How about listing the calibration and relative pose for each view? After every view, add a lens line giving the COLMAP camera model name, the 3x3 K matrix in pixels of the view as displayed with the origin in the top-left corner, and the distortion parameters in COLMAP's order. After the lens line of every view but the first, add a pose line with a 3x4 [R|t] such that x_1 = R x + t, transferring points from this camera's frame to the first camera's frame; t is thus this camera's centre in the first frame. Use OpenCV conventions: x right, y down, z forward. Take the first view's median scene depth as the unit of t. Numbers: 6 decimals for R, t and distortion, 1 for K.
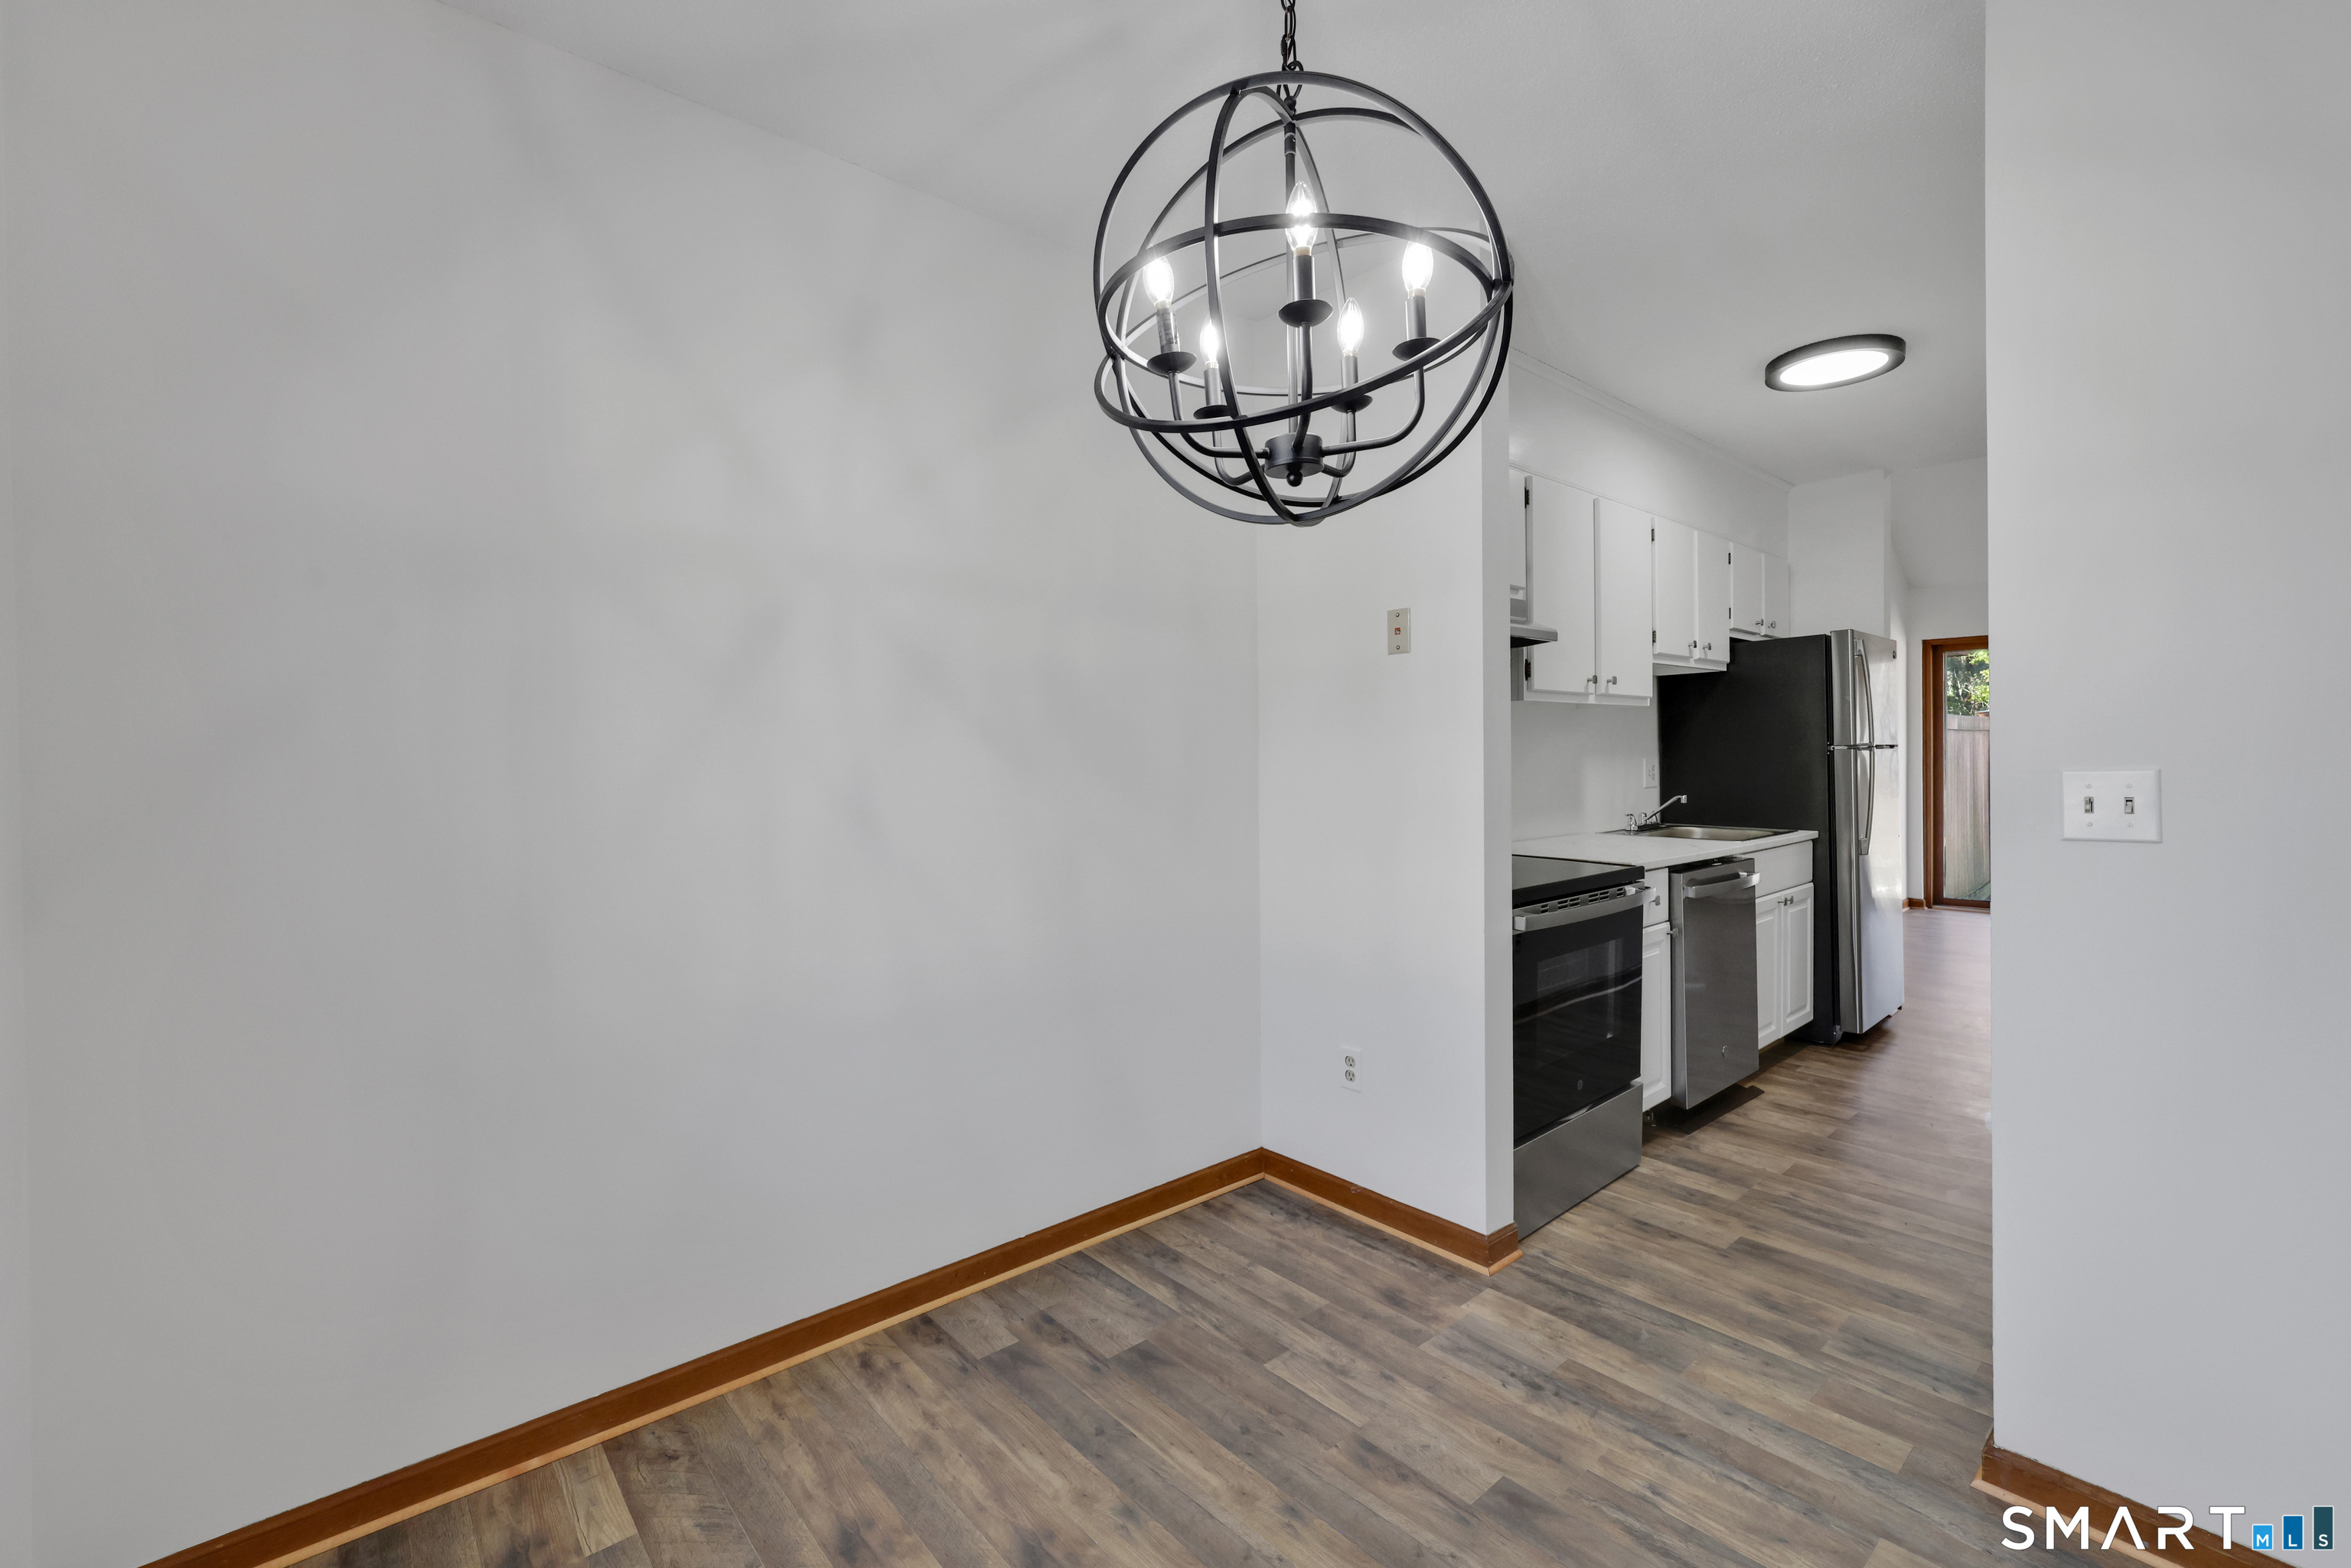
lens RADIAL K [[1009.7, 0, 1167.5], [0, 1009.7, 772.4], [0, 0, 1]] dist [-0.000099, 0.000169]
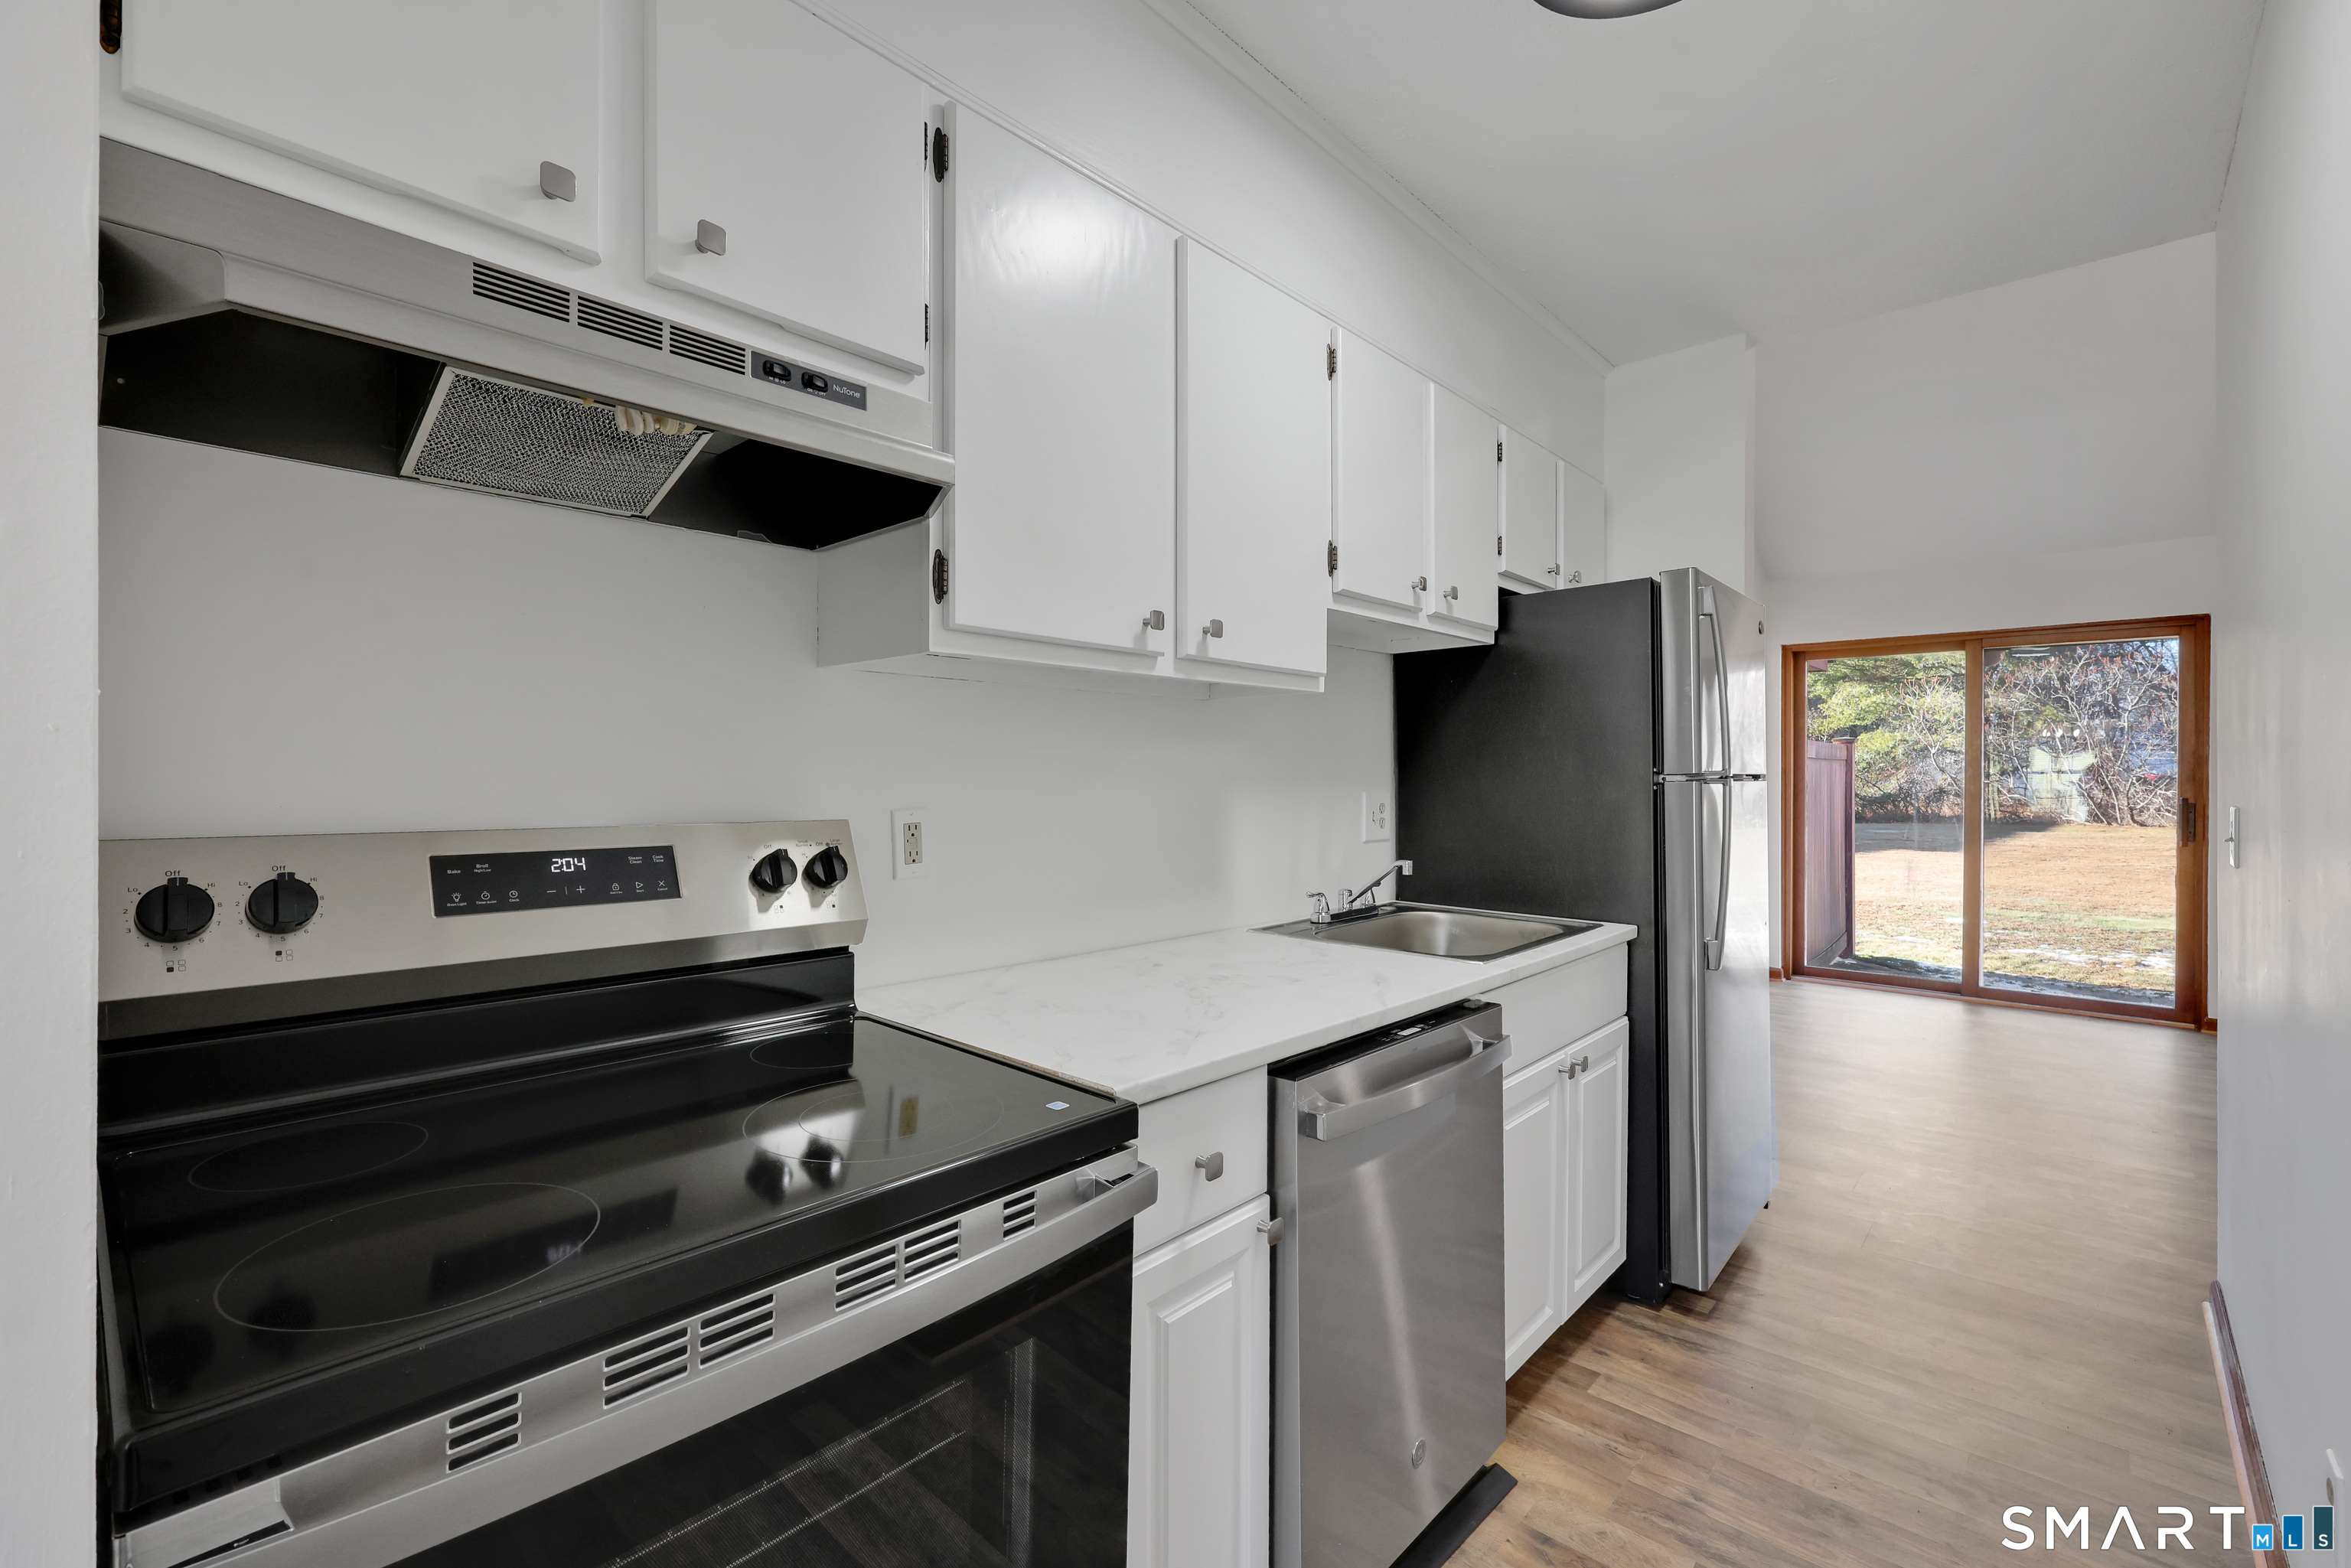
lens RADIAL K [[1009.7, 0, 1167.5], [0, 1009.7, 772.4], [0, 0, 1]] dist [-0.000099, 0.000169]
pose [[0.994263, 0.016485, 0.105687, 0.323866], [-0.014610, 0.999722, -0.018492, -0.013231], [-0.105962, 0.016842, 0.994228, 0.467686]]
